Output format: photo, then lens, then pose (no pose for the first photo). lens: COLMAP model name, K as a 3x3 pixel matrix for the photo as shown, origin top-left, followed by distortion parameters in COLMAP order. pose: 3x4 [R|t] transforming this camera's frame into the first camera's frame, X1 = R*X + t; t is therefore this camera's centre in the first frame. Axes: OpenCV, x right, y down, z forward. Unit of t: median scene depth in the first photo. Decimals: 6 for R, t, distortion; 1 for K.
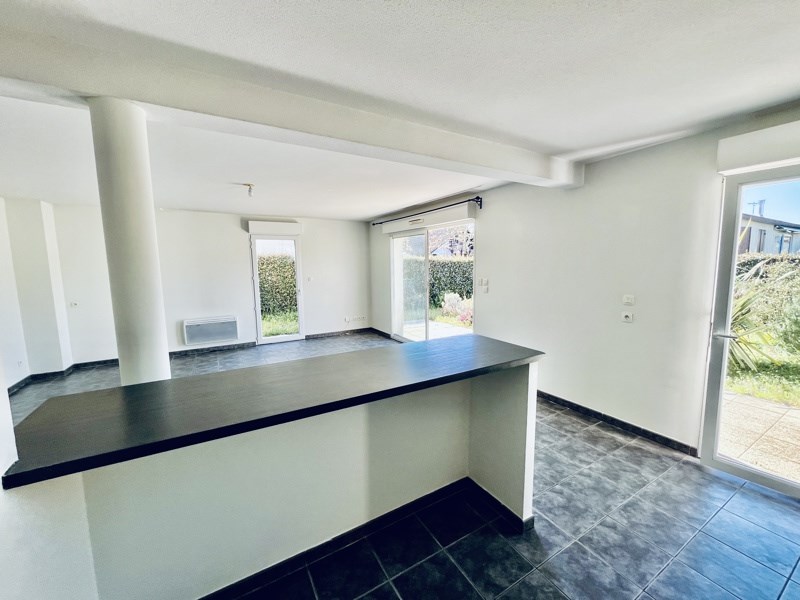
lens RADIAL K [[324.5, 0, 399.2], [0, 324.5, 299.1], [0, 0, 1]] dist [-0.003145, 0.000124]
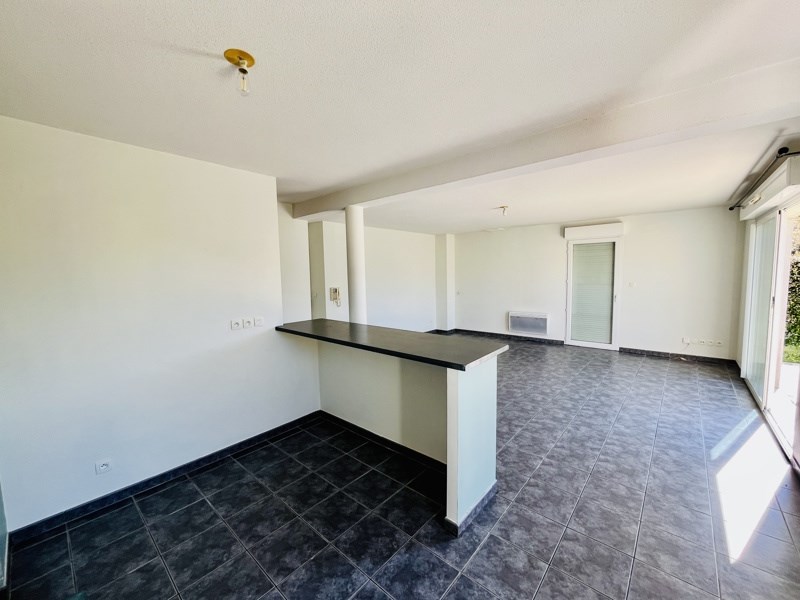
lens RADIAL K [[324.5, 0, 397.3], [0, 324.5, 298.8], [0, 0, 1]] dist [-0.003145, 0.000124]
pose [[0.310622, 0.086144, -0.946622, 0.422944], [-0.091637, 0.993960, 0.060383, -0.022999], [0.946106, 0.067989, 0.316640, 0.157462]]
